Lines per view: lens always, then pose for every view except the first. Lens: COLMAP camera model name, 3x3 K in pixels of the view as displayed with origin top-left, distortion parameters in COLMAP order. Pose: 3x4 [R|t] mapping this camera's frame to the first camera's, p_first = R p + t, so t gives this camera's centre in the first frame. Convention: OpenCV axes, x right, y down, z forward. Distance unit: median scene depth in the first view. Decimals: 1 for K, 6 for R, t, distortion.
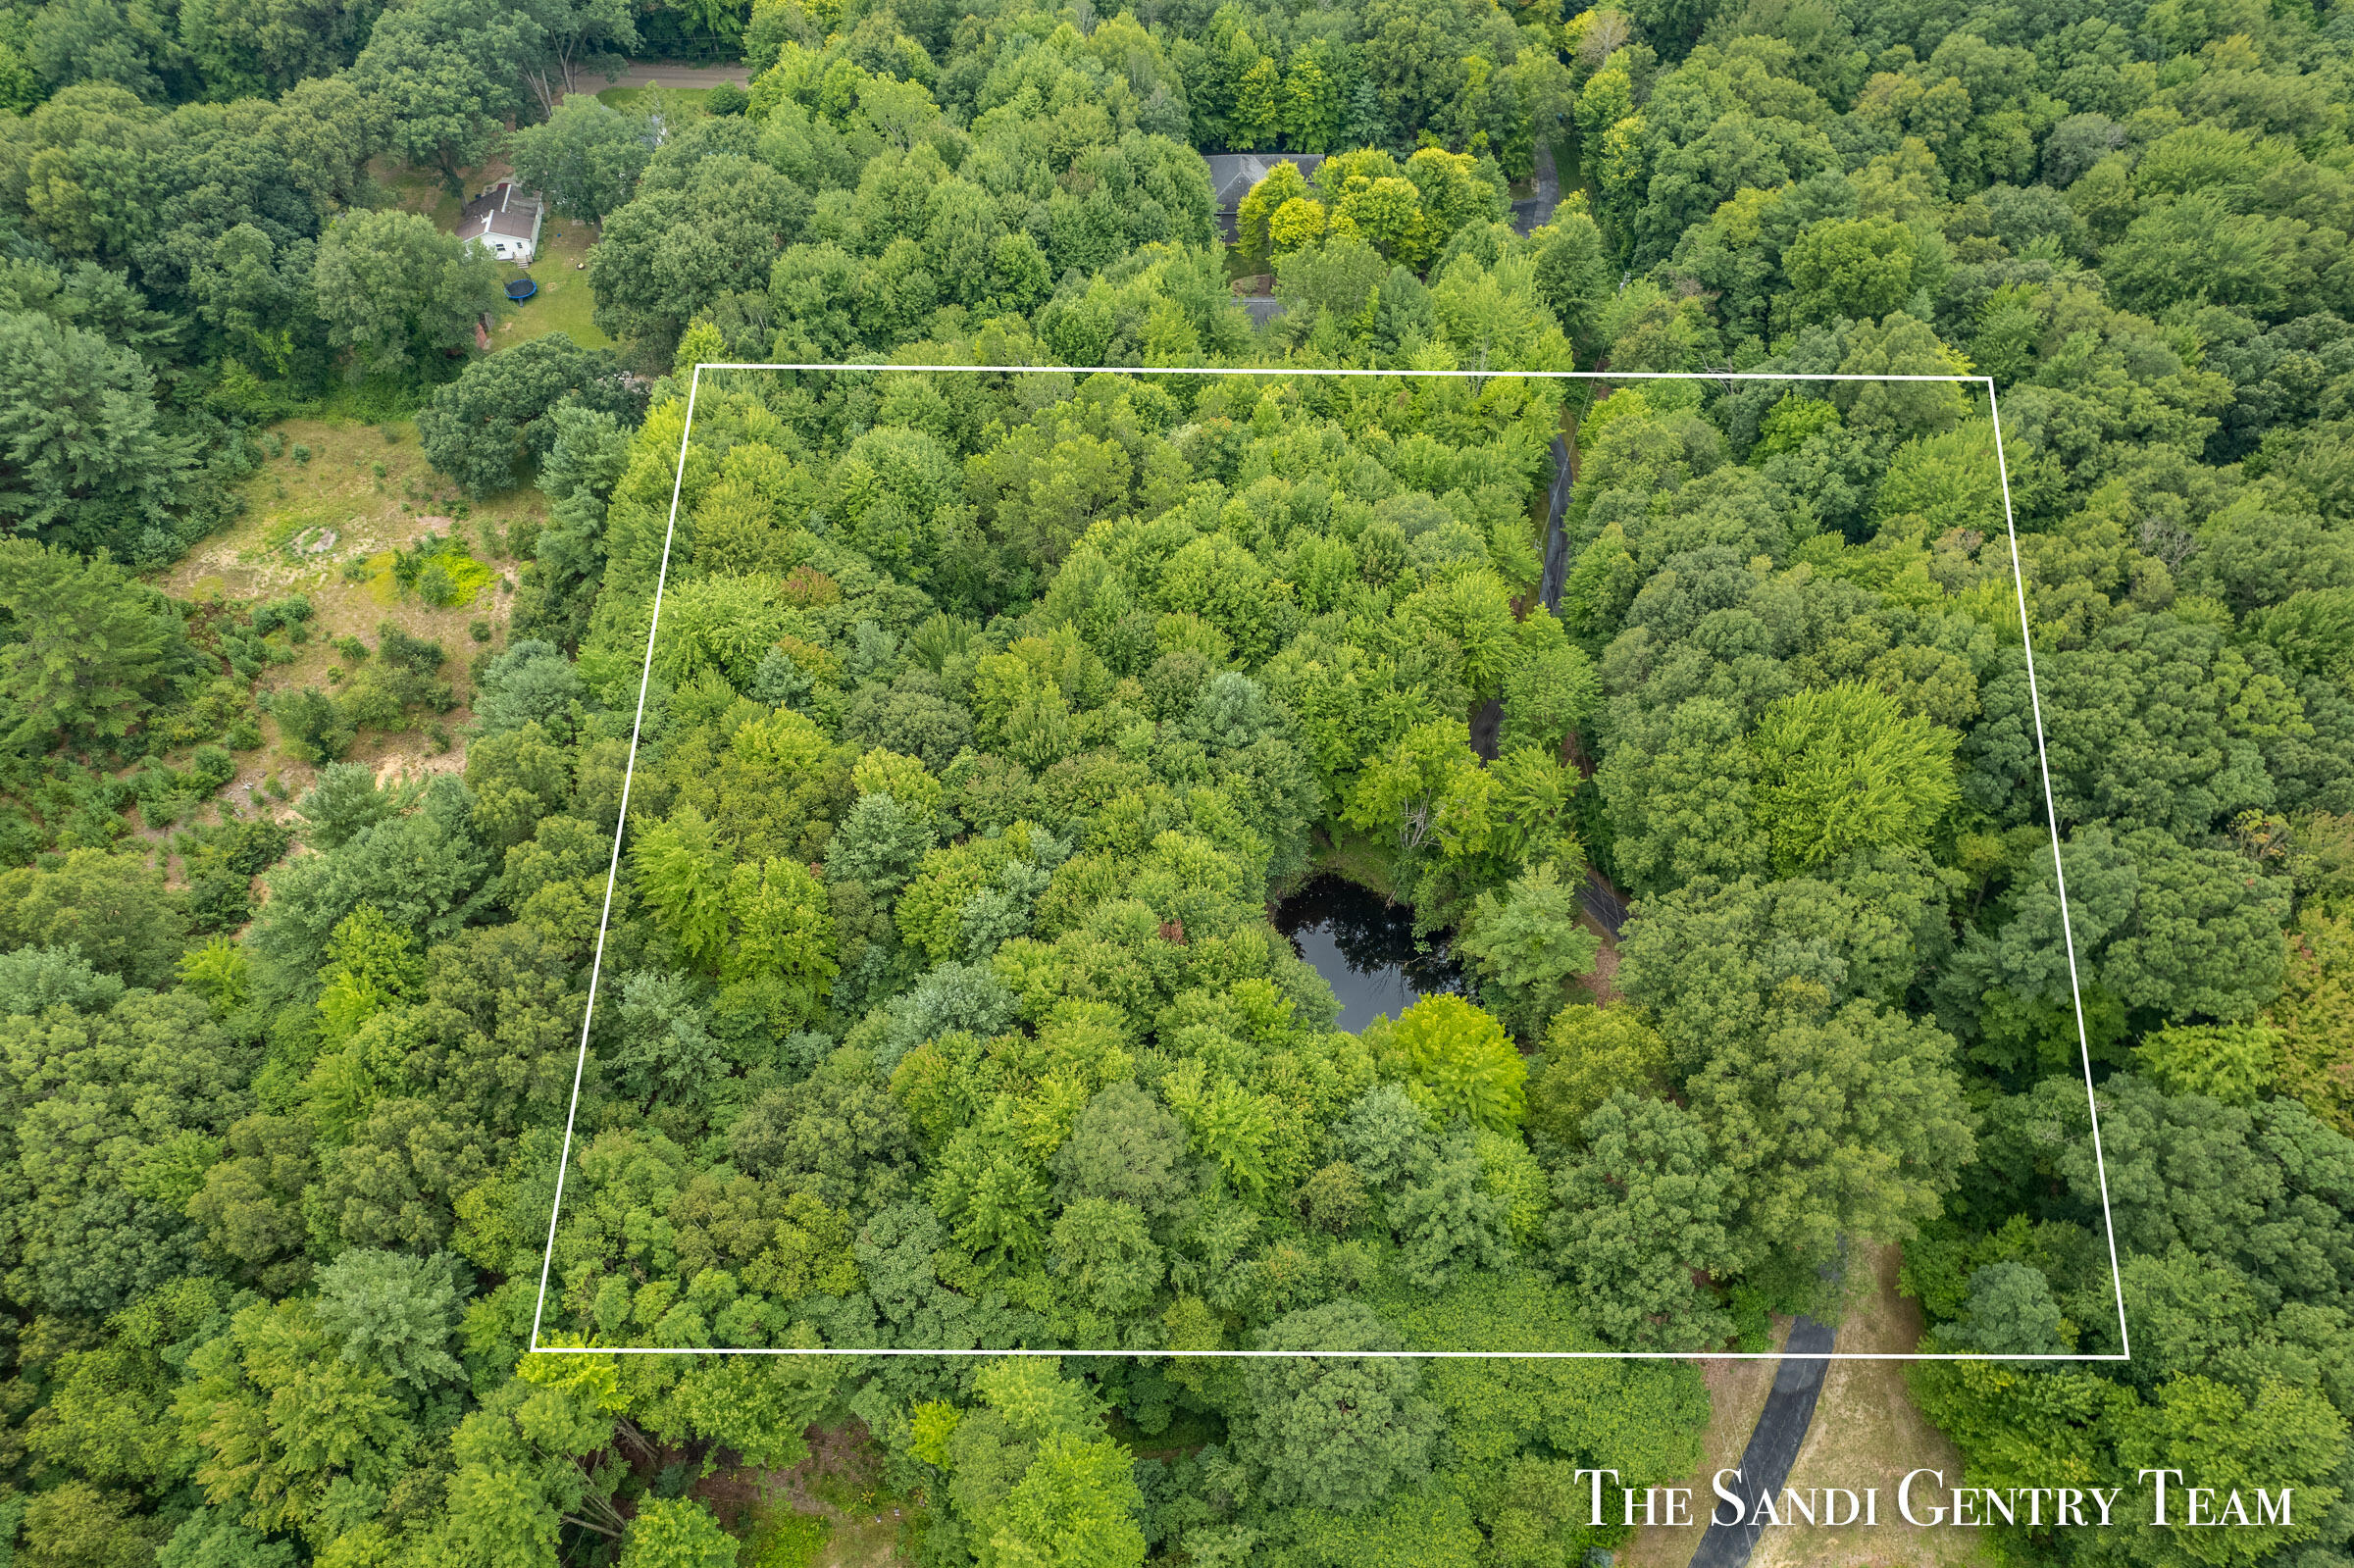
lens RADIAL K [[1520.3, 0, 1177.0], [0, 1520.3, 784.0], [0, 0, 1]] dist [-0.085992, 0.101161]
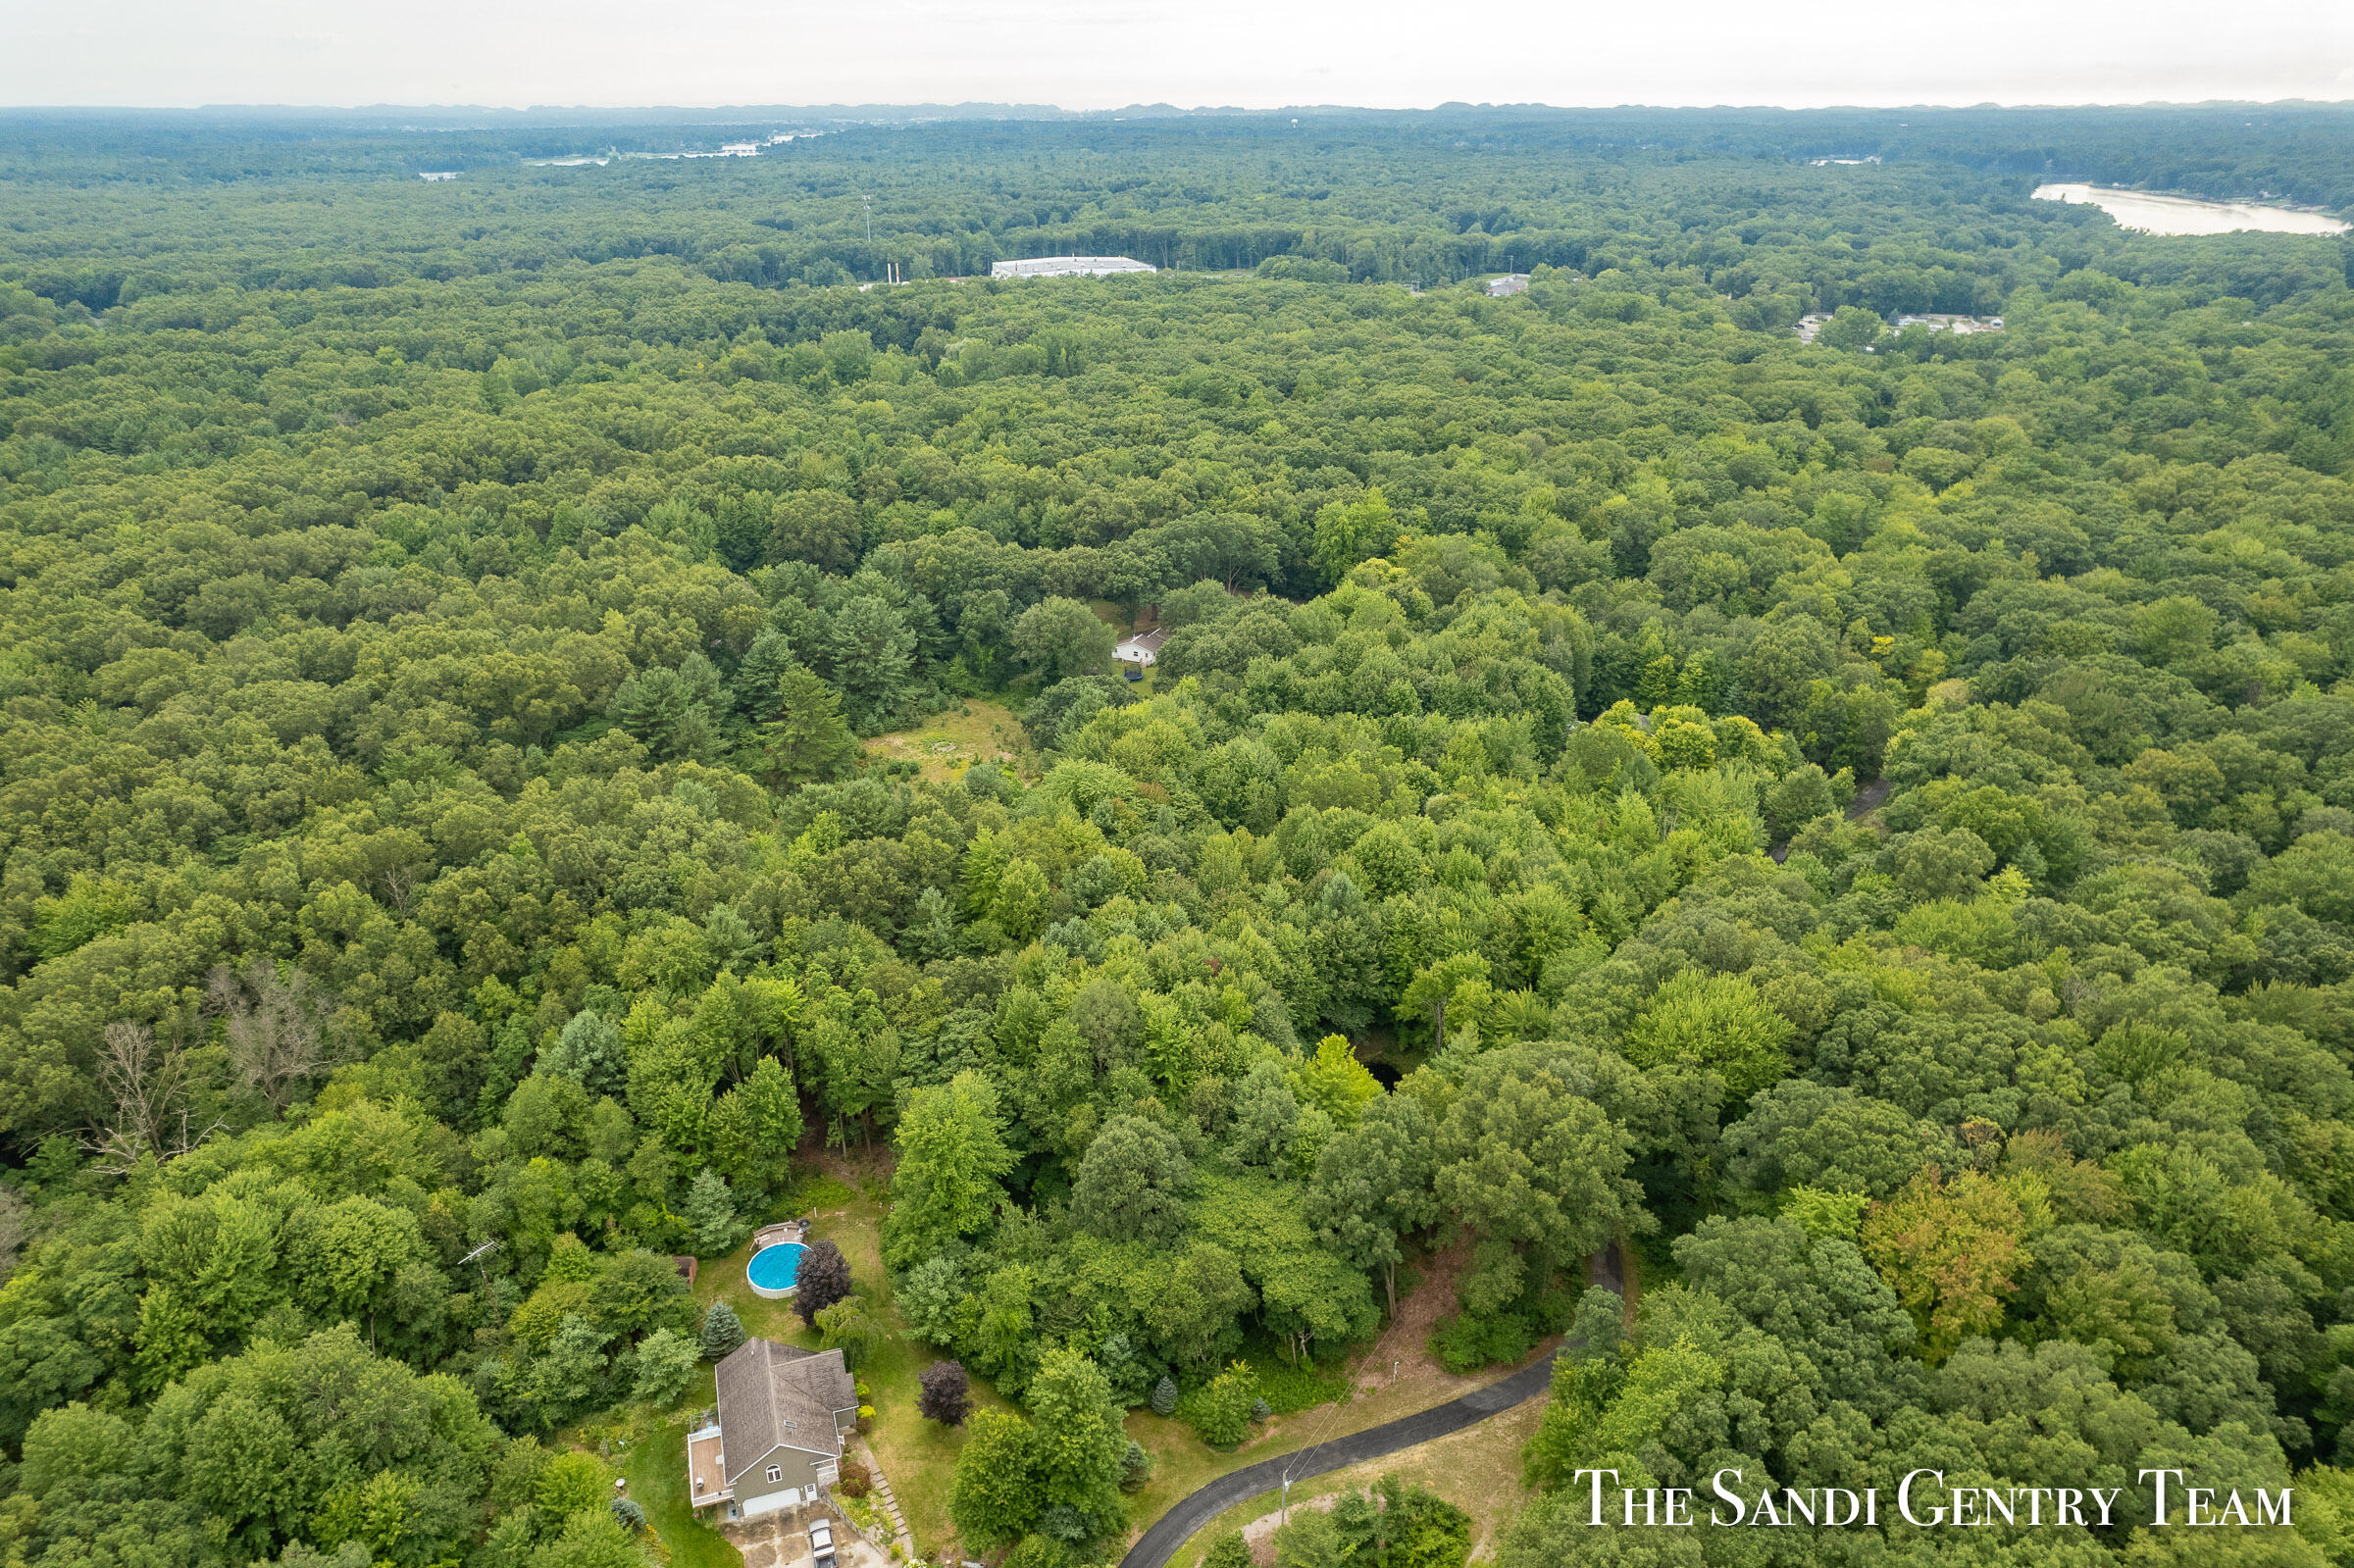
lens RADIAL K [[1520.3, 0, 1177.0], [0, 1520.3, 784.0], [0, 0, 1]] dist [-0.085992, 0.101161]
pose [[0.845196, 0.228061, -0.483355, 0.534174], [-0.419369, 0.843644, -0.335254, 0.377465], [0.331321, 0.486059, 0.808686, -0.292111]]
